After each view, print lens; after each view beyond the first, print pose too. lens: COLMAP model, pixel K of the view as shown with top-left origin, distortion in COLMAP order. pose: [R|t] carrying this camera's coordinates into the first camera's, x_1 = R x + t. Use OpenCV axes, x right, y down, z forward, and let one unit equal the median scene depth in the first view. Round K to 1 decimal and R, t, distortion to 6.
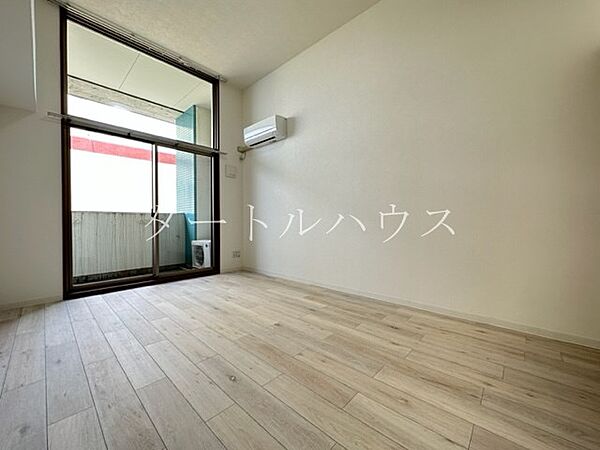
lens RADIAL K [[238.9, 0, 300.1], [0, 238.9, 225.6], [0, 0, 1]] dist [-0.002604, -0.000322]
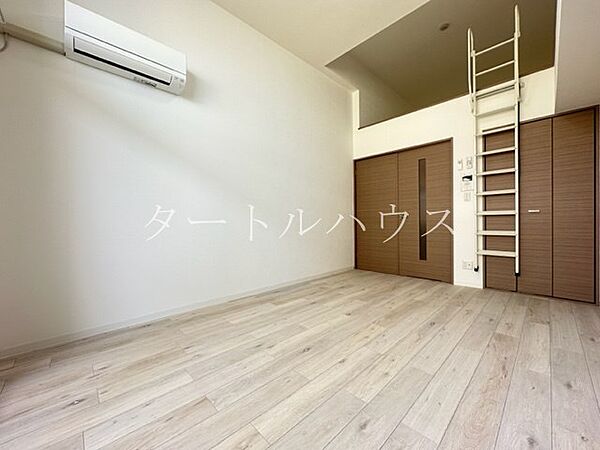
lens RADIAL K [[238.9, 0, 299.5], [0, 238.9, 224.0], [0, 0, 1]] dist [-0.002604, -0.000322]
pose [[0.056360, -0.002704, 0.998407, -1.166072], [0.020820, 0.999782, 0.001533, -0.020309], [-0.998193, 0.020700, 0.056404, 1.090820]]
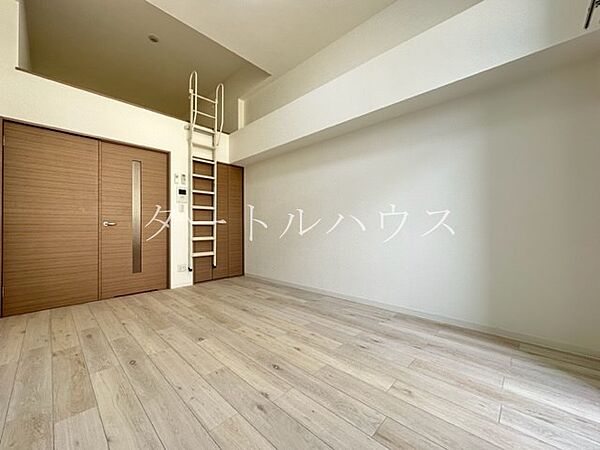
lens RADIAL K [[238.9, 0, 299.2], [0, 238.9, 224.2], [0, 0, 1]] dist [-0.002604, -0.000322]
pose [[-0.999781, 0.011592, 0.017434, -0.478590], [0.011477, 0.999912, -0.006691, -0.031294], [-0.017510, -0.006490, -0.999826, 1.832673]]
